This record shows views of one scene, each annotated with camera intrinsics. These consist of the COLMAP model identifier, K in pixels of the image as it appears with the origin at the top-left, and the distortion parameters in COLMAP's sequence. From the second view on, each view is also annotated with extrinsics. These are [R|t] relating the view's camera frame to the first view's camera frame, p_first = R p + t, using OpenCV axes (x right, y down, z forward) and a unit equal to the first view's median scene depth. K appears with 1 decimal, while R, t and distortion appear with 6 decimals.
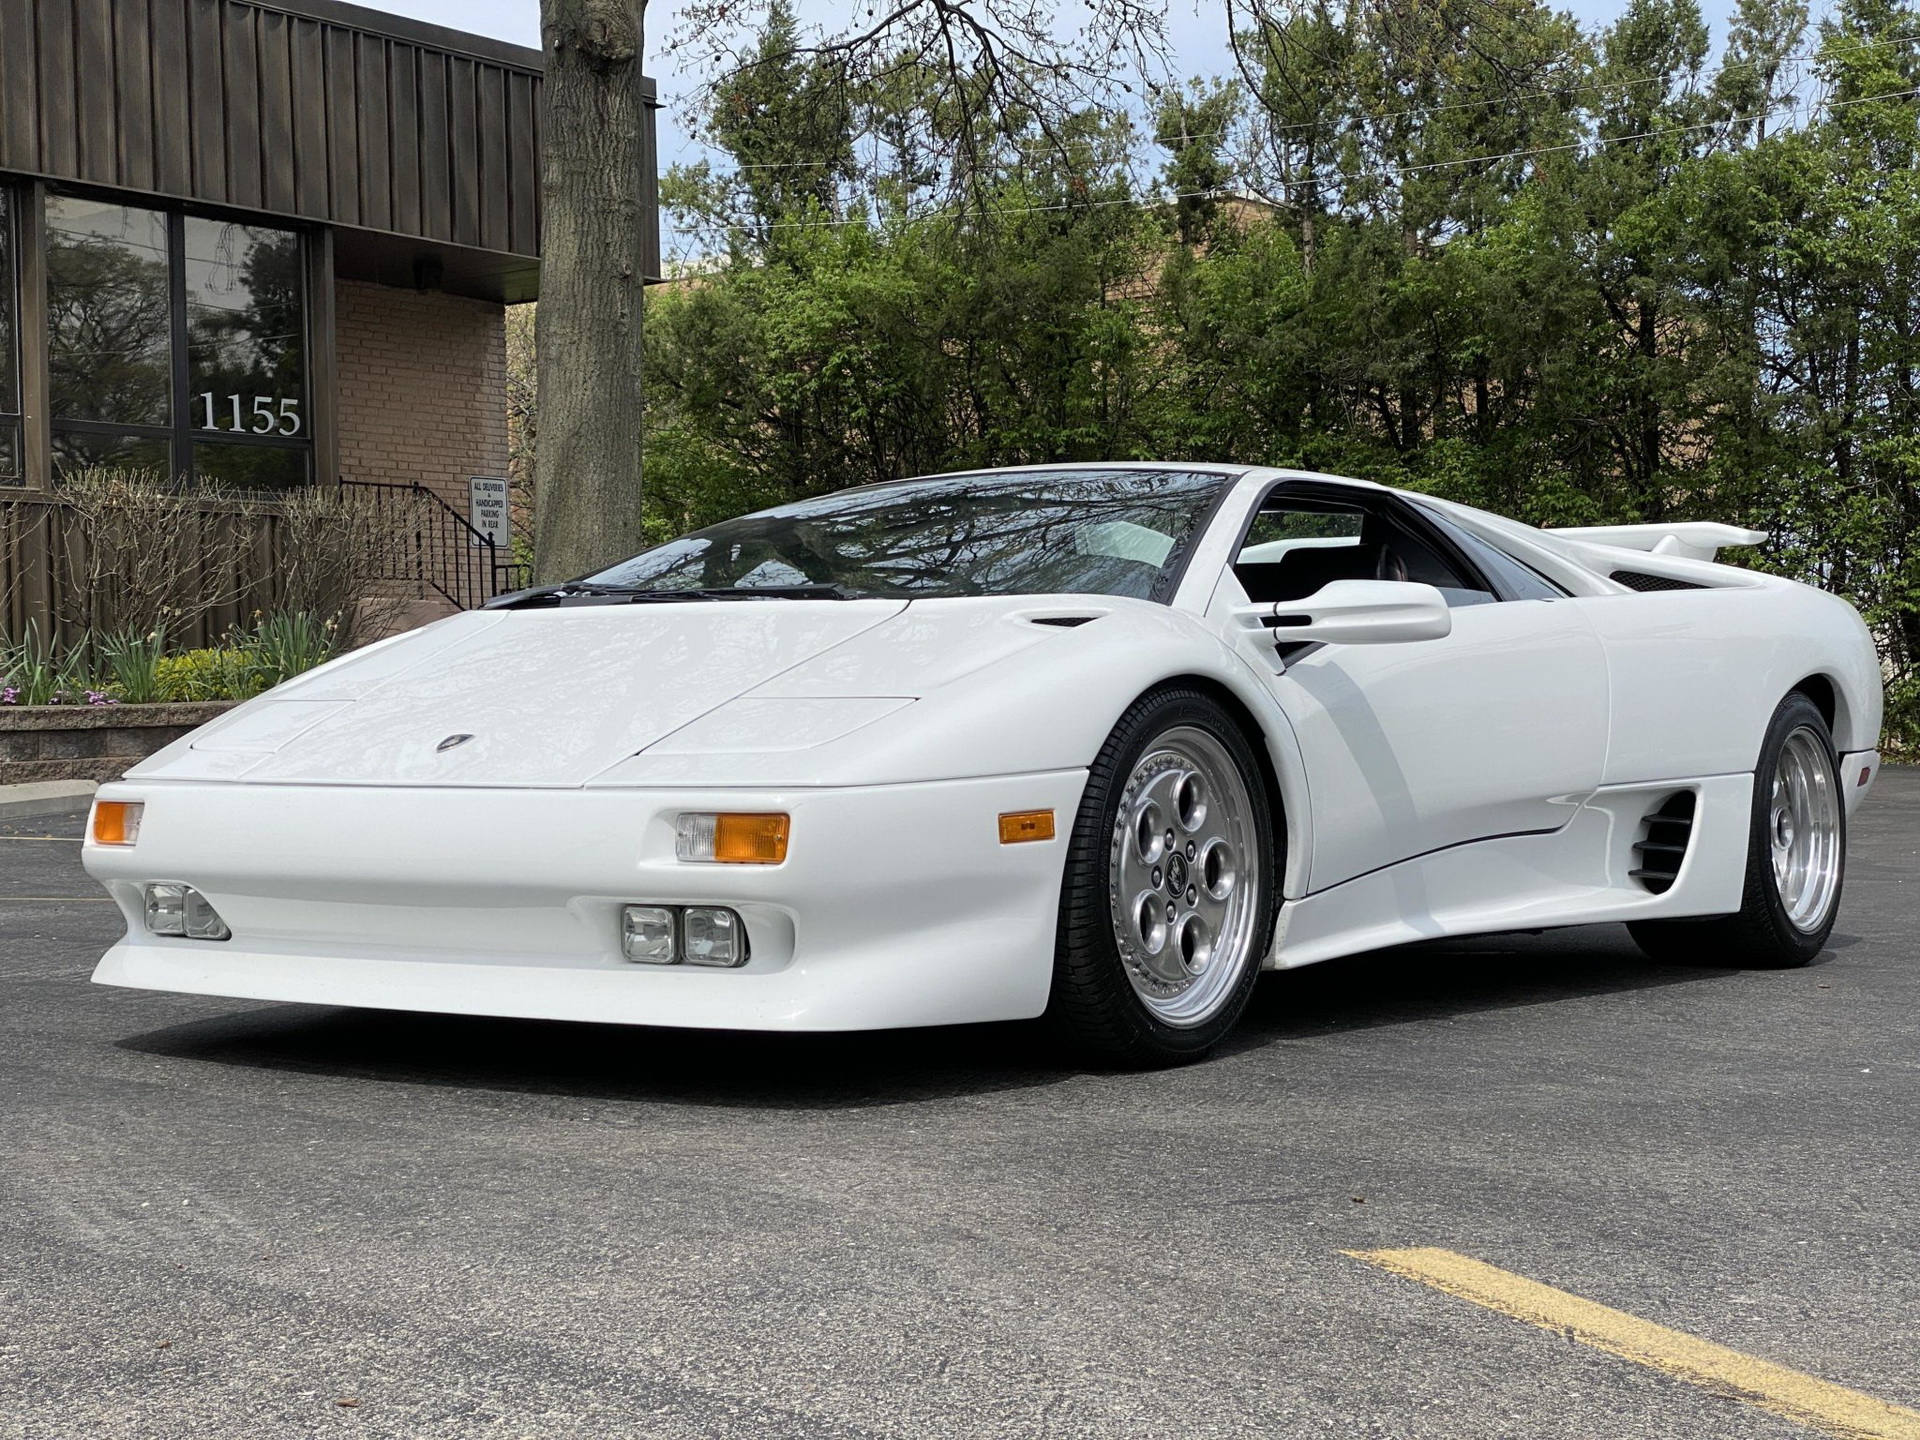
lens RADIAL K [[2910.1, 0, 956.6], [0, 2910.1, 689.5], [0, 0, 1]] dist [-0.010861, 0.833369]
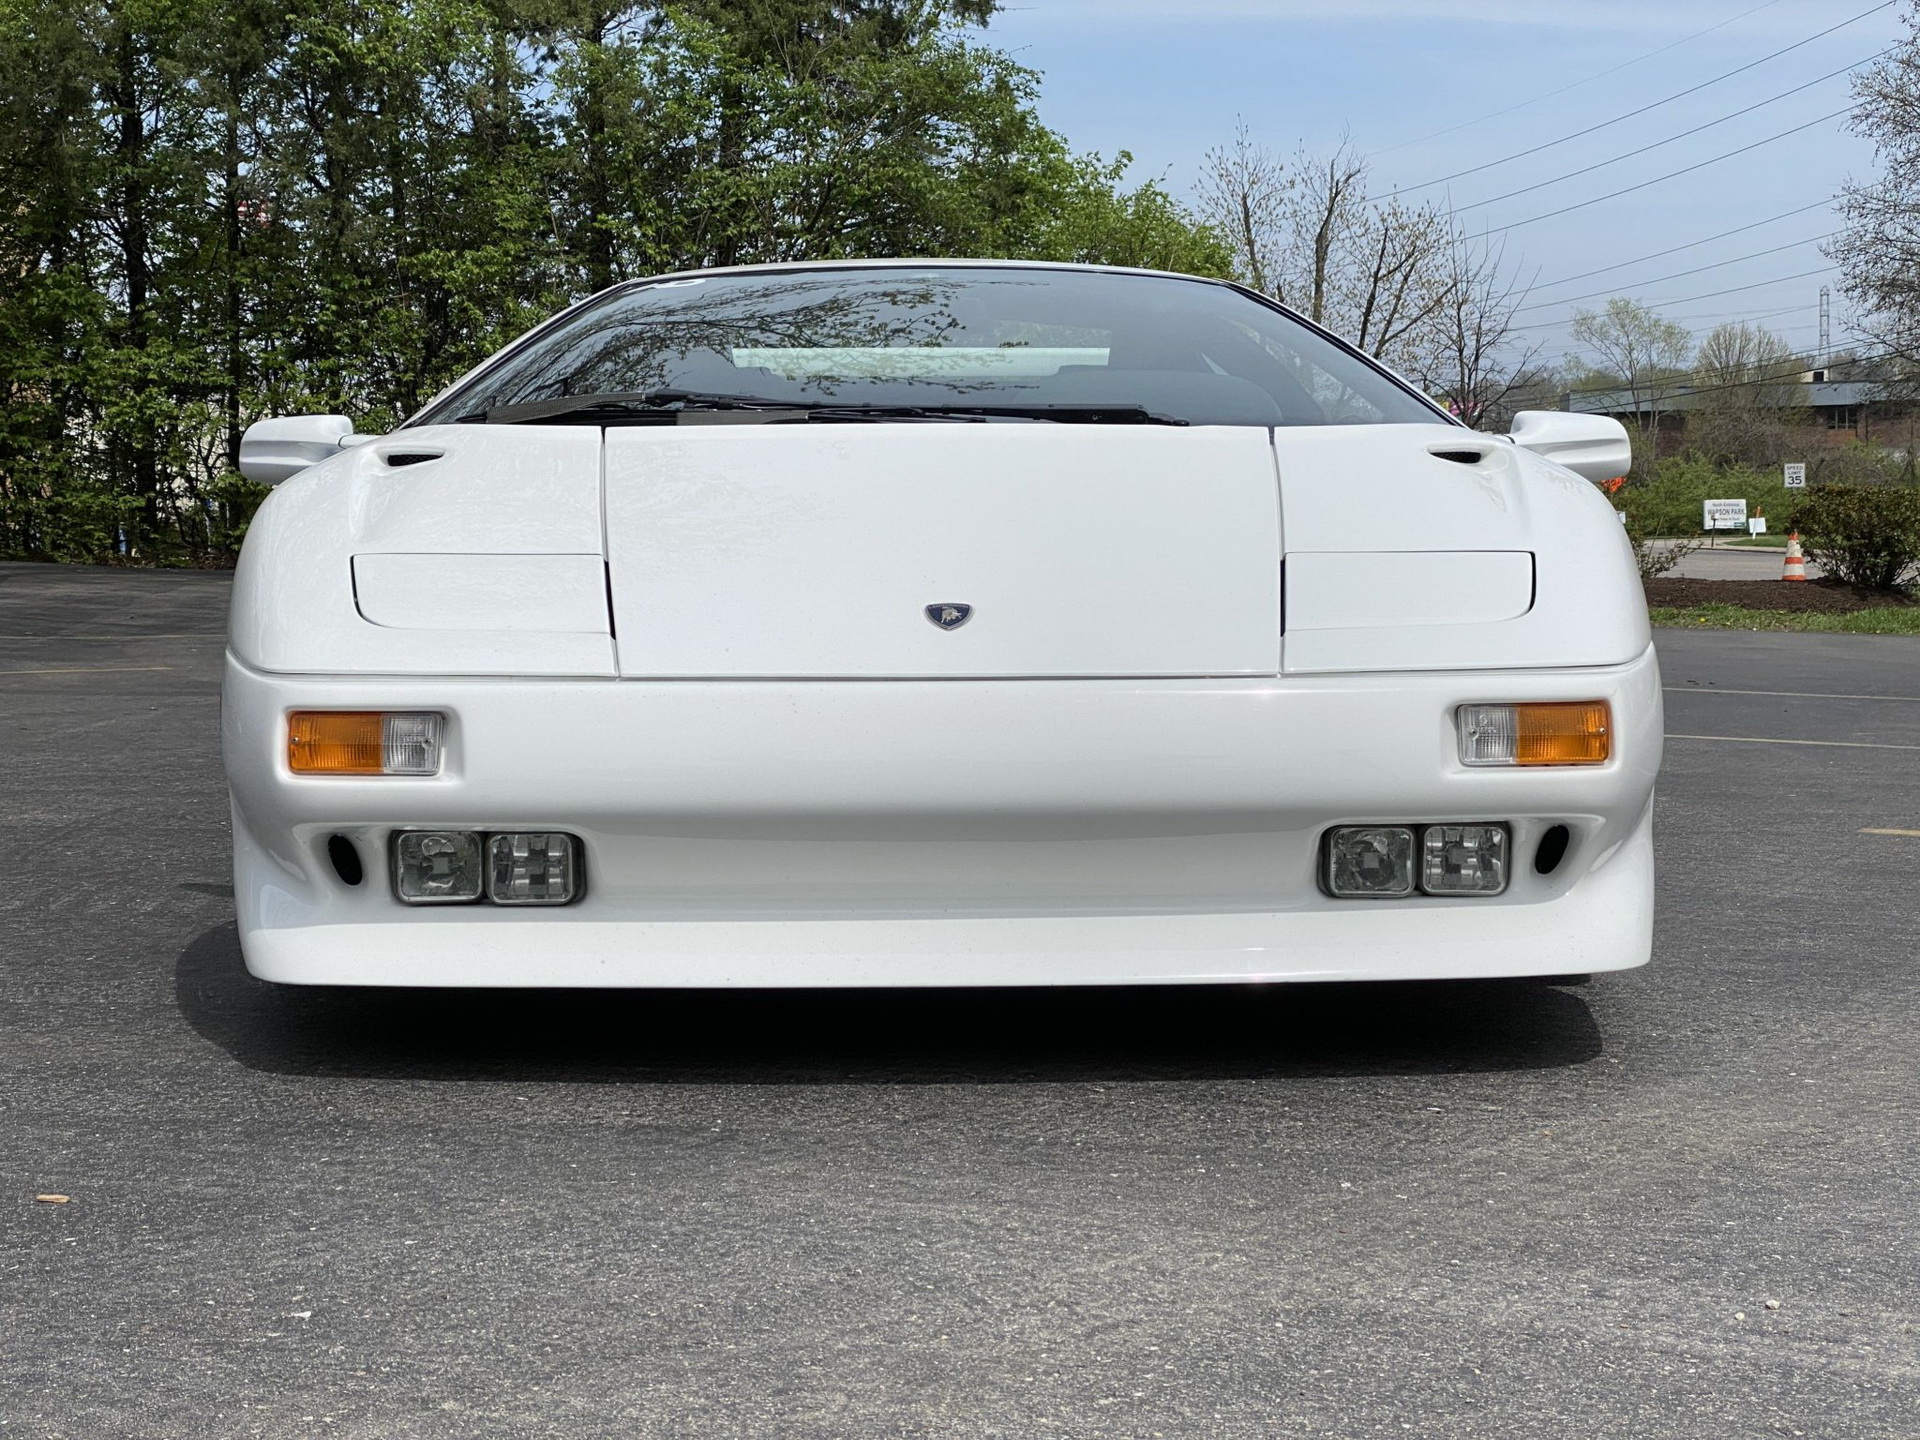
lens RADIAL K [[2842.3, 0, 969.3], [0, 2842.3, 714.1], [0, 0, 1]] dist [0.154460, -0.363745]
pose [[0.812909, -0.042260, 0.580855, -0.441187], [-0.002541, 0.997097, 0.076100, -0.008970], [-0.582385, -0.063338, 0.810442, 0.319293]]
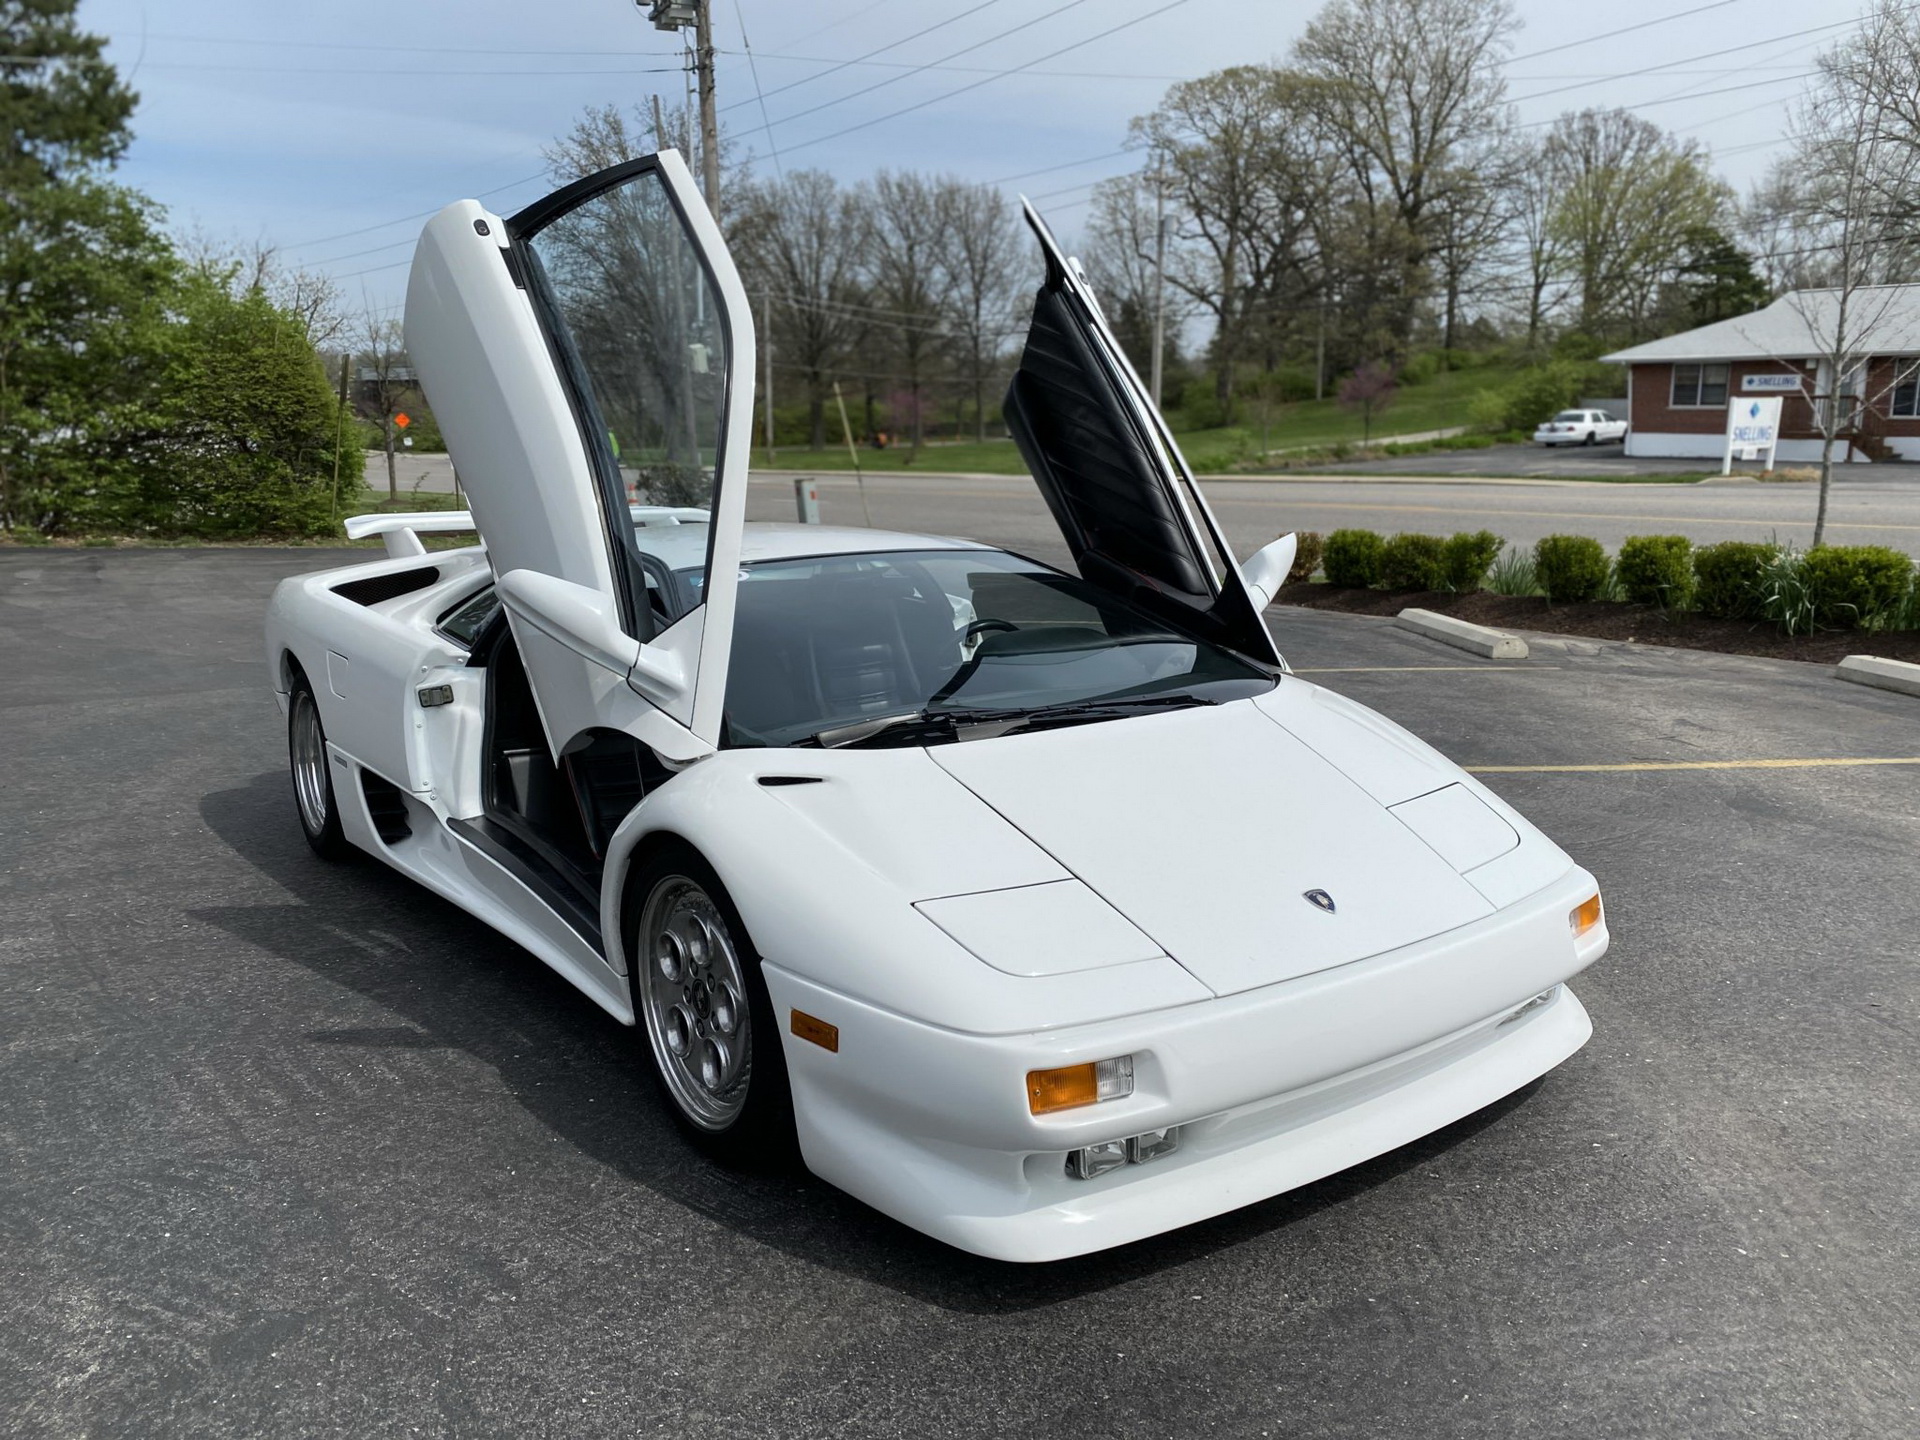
lens RADIAL K [[1469.5, 0, 968.7], [0, 1469.5, 706.3], [0, 0, 1]] dist [0.017607, -0.013196]
pose [[0.347688, -0.174205, 0.921285, -0.561138], [-0.003205, 0.982362, 0.186964, -0.125307], [-0.937605, -0.067958, 0.340997, 0.712961]]
